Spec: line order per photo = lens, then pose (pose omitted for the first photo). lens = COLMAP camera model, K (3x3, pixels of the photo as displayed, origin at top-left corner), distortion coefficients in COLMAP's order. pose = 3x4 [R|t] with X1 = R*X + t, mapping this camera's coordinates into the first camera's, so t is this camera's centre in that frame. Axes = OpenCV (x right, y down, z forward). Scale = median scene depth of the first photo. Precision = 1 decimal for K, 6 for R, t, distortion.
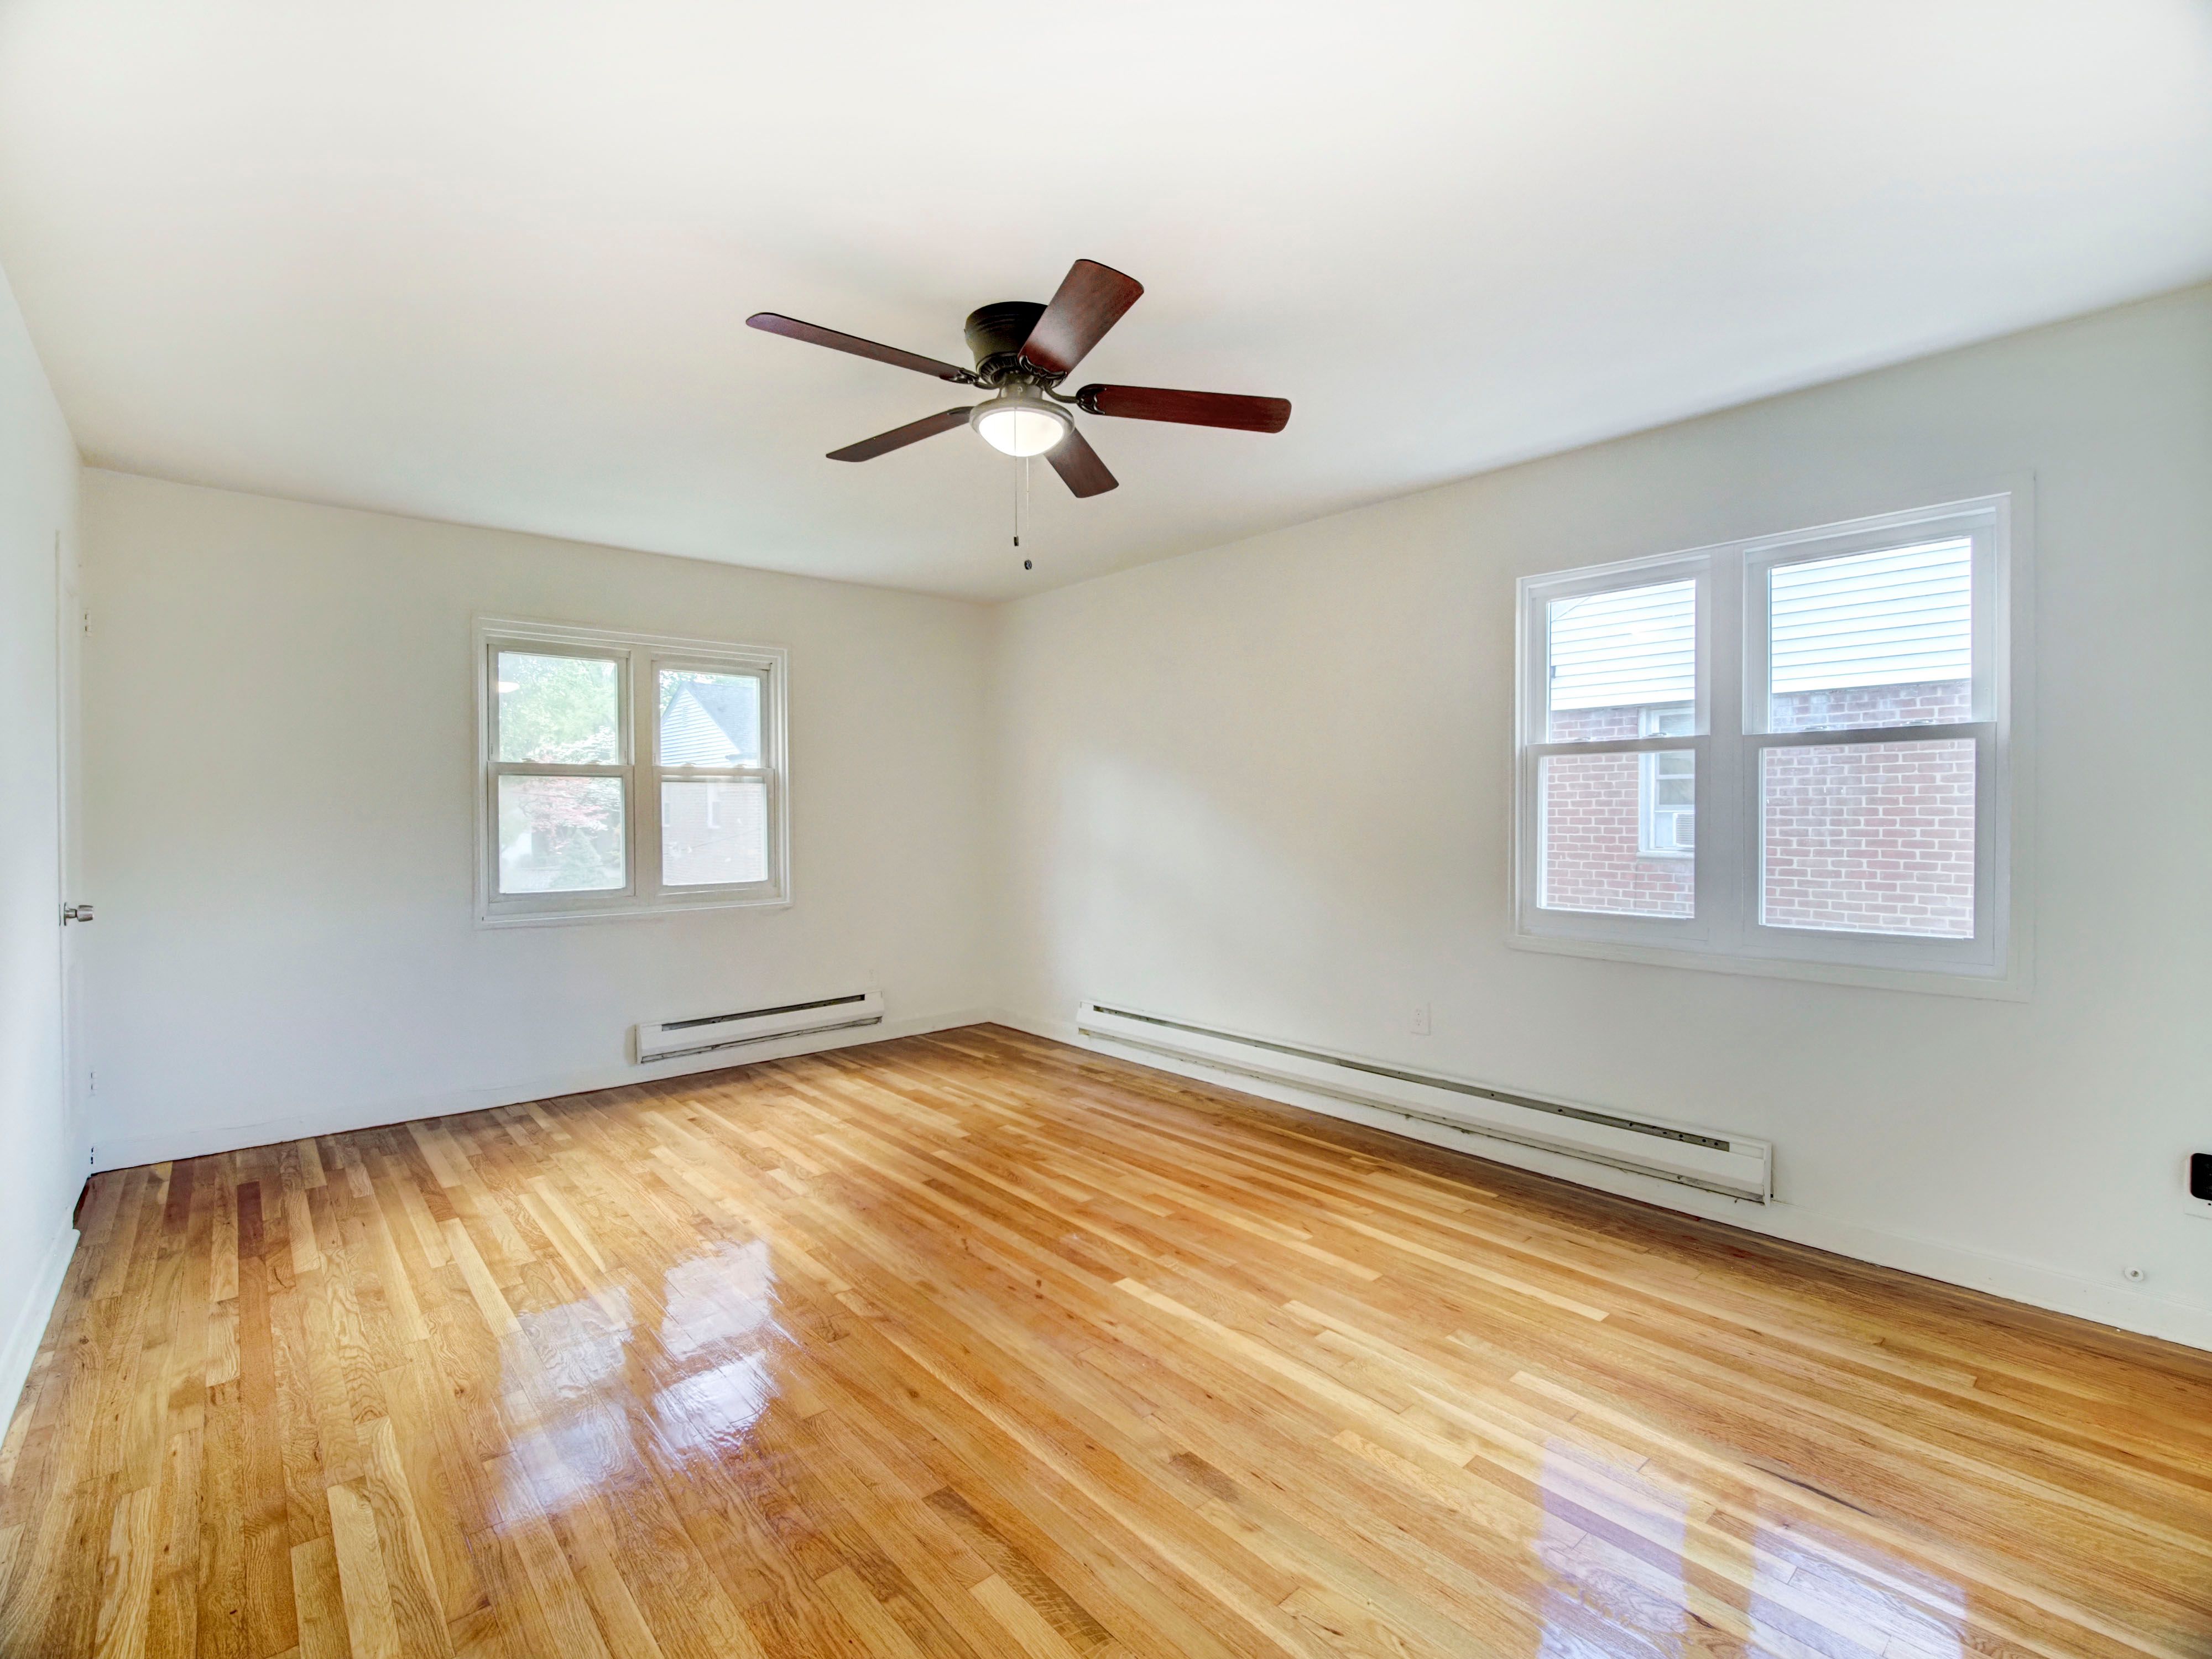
lens RADIAL K [[1016.2, 0, 1111.0], [0, 1016.2, 825.3], [0, 0, 1]] dist [-0.014738, -0.000433]
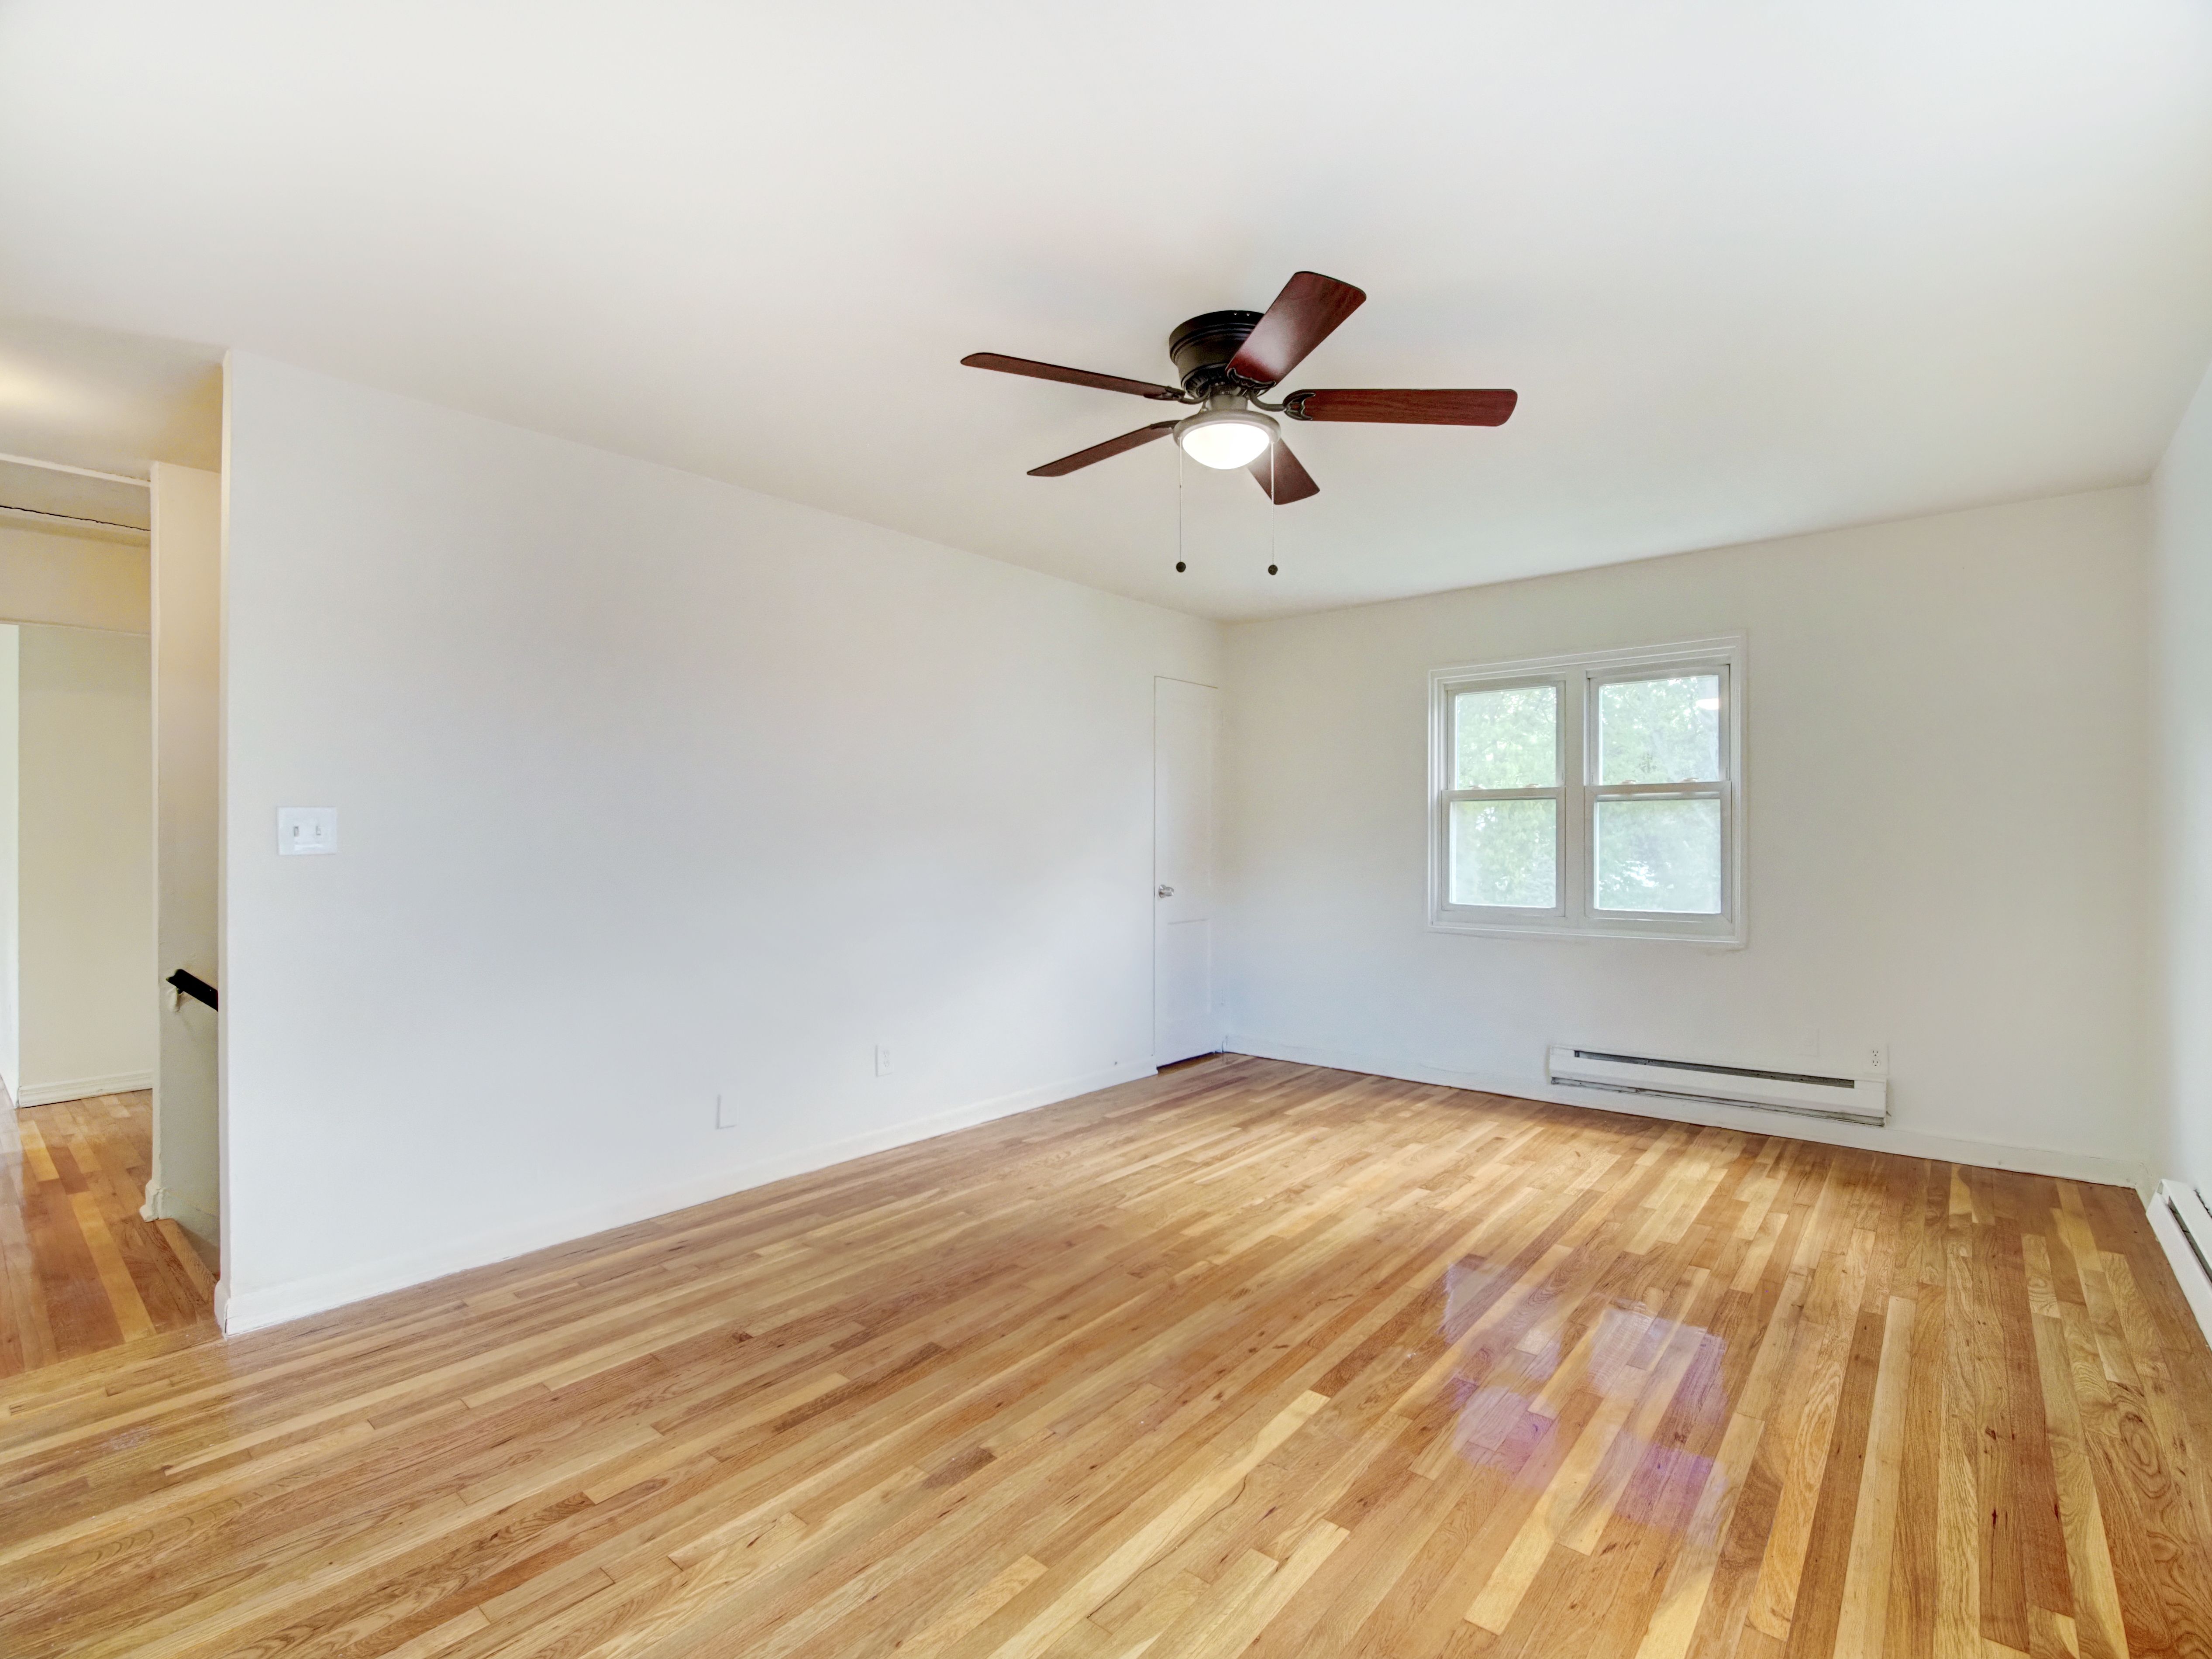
lens RADIAL K [[1016.1, 0, 1086.9], [0, 1016.1, 833.6], [0, 0, 1]] dist [-0.014738, -0.000433]
pose [[0.142577, -0.000151, -0.989784, 0.645210], [-0.012171, 0.999924, -0.001905, -0.007661], [0.989709, 0.012319, 0.142565, 0.546554]]
